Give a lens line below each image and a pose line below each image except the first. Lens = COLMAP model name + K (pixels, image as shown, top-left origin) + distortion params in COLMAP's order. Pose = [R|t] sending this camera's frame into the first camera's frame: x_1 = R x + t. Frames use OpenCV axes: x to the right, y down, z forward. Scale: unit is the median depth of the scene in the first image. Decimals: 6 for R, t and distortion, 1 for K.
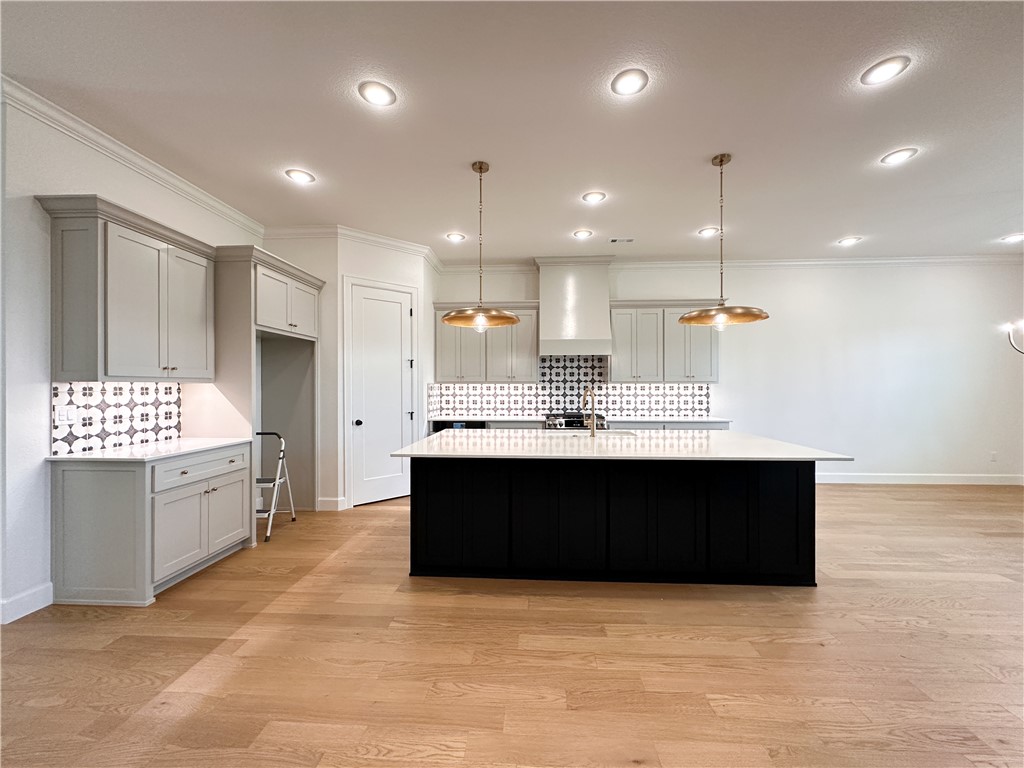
lens RADIAL K [[414.0, 0, 512.0], [0, 414.0, 384.0], [0, 0, 1]] dist [0.000386, 0.000053]
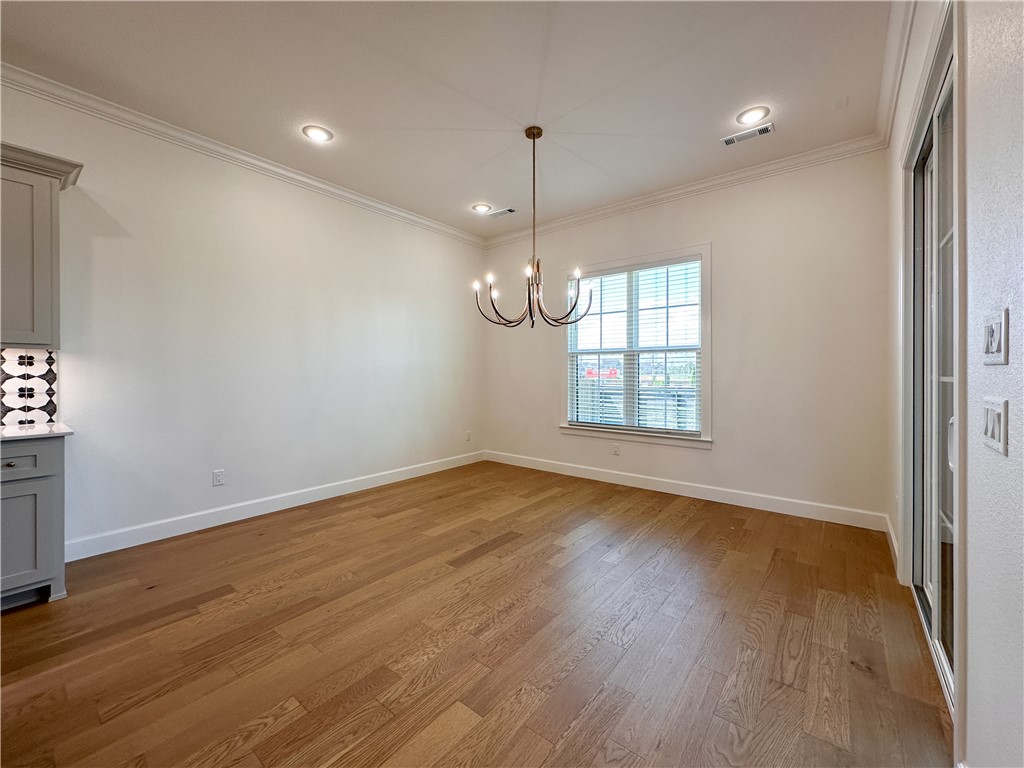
lens RADIAL K [[419.0, 0, 512.0], [0, 419.0, 384.0], [0, 0, 1]] dist [-0.000645, -0.000067]
pose [[0.578283, -0.021566, 0.815551, 0.386241], [-0.000576, 0.999640, 0.026842, 0.022650], [-0.815836, -0.015992, 0.578062, 0.318699]]
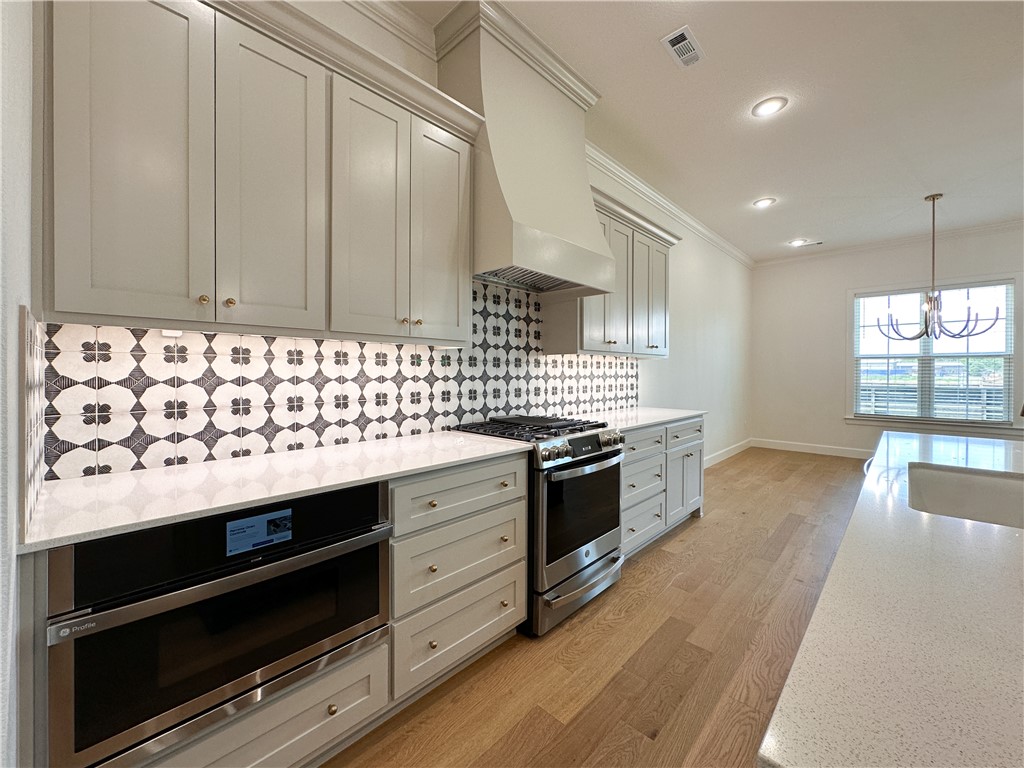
lens RADIAL K [[419.1, 0, 512.0], [0, 419.1, 384.0], [0, 0, 1]] dist [0.000179, 0.000089]
pose [[0.640503, -0.020327, 0.767687, -0.191843], [-0.005217, 0.999511, 0.030818, 0.019702], [-0.767938, -0.023744, 0.640084, 0.703743]]
